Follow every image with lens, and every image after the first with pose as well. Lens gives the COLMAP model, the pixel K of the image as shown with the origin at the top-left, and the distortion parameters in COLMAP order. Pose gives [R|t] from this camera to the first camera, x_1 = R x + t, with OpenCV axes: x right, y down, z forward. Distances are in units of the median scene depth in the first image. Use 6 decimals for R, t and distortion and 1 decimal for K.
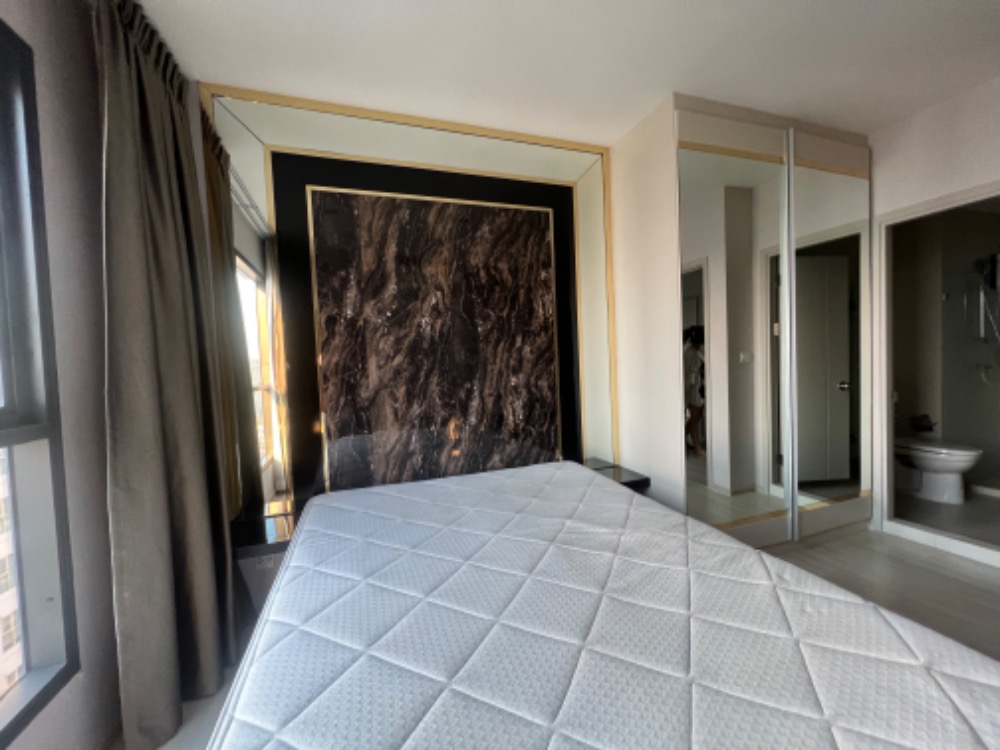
lens RADIAL K [[398.3, 0, 494.8], [0, 398.3, 376.6], [0, 0, 1]] dist [0.000638, 0.000825]
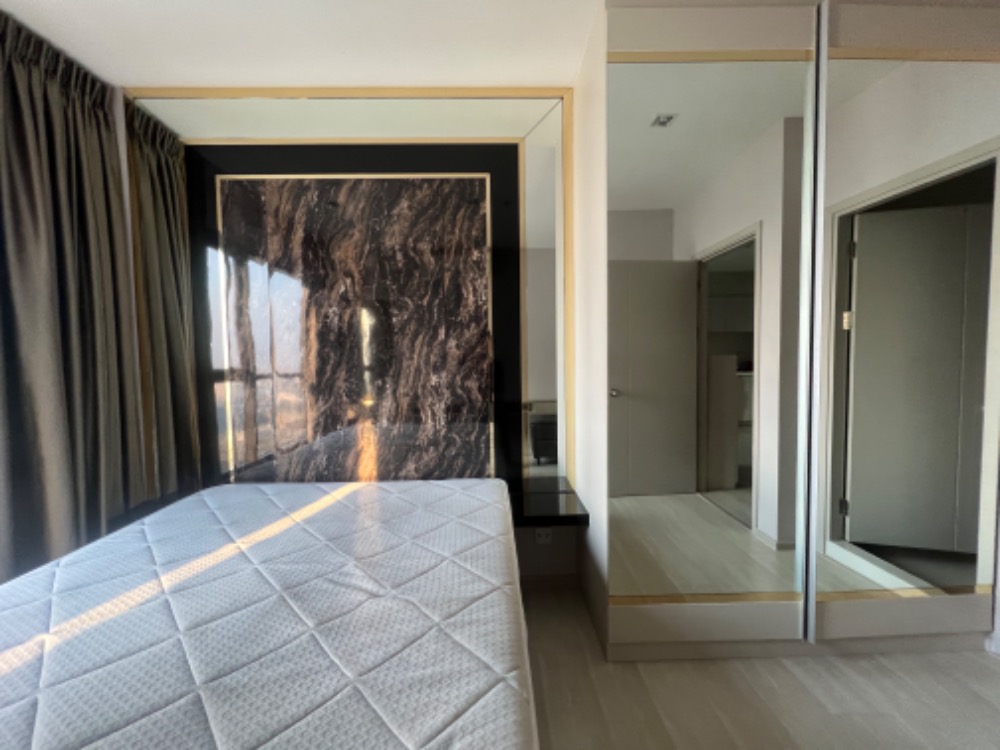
lens RADIAL K [[398.3, 0, 500.0], [0, 398.3, 374.8], [0, 0, 1]] dist [0.000638, 0.000825]
pose [[0.951269, 0.040683, -0.305665, 0.460473], [-0.035522, 0.999117, 0.022431, -0.025382], [0.306308, -0.010480, 0.951875, 0.229205]]
